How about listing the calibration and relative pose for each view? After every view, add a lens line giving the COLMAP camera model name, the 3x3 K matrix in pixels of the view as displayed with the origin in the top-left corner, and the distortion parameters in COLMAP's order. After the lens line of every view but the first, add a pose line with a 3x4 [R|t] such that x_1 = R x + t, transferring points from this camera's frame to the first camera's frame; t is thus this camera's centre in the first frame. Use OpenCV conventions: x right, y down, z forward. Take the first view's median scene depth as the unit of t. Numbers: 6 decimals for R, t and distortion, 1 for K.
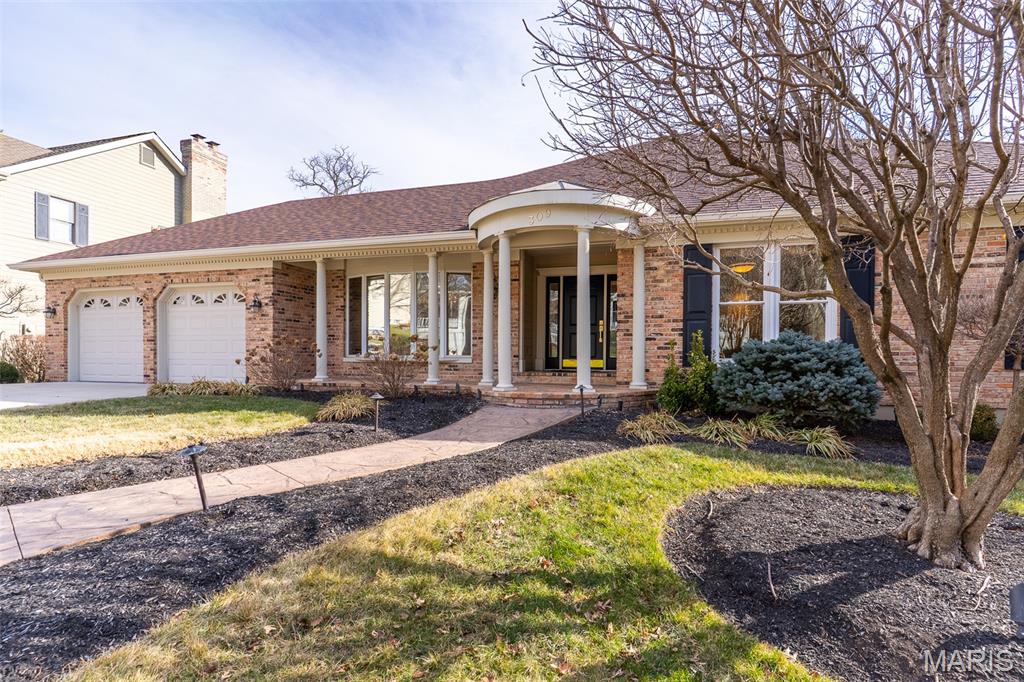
lens RADIAL K [[501.8, 0, 511.8], [0, 501.8, 349.8], [0, 0, 1]] dist [0.002794, 0.000367]
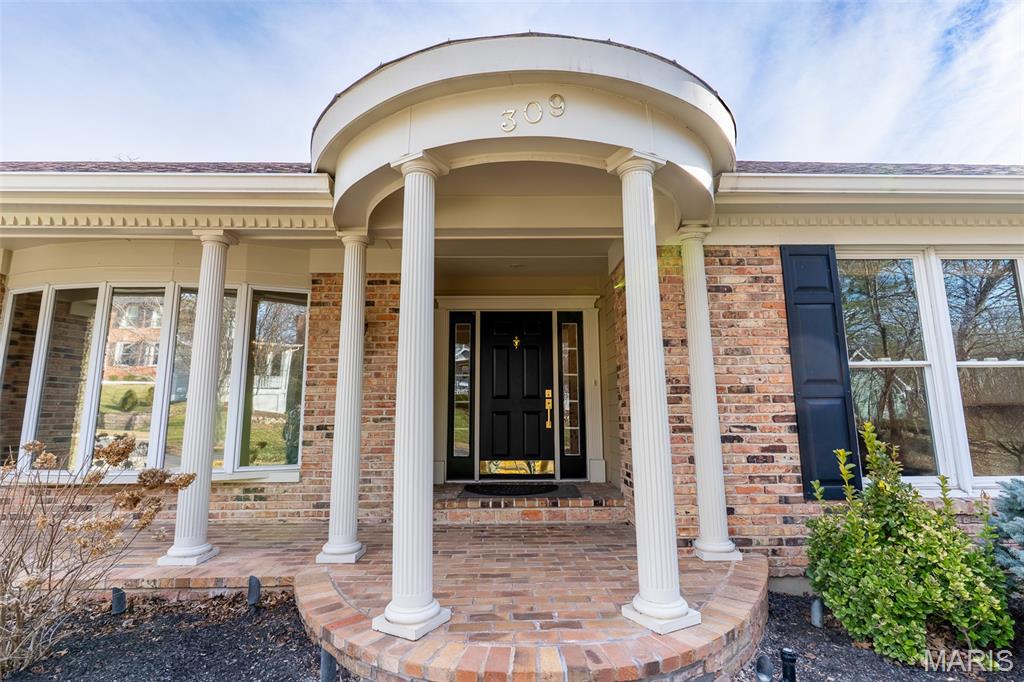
lens RADIAL K [[501.8, 0, 521.6], [0, 501.8, 331.7], [0, 0, 1]] dist [0.002794, 0.000367]
pose [[0.942762, 0.039321, 0.331139, -0.058673], [0.011393, 0.988646, -0.149833, -0.051782], [-0.333271, 0.145029, 0.931610, 0.624572]]
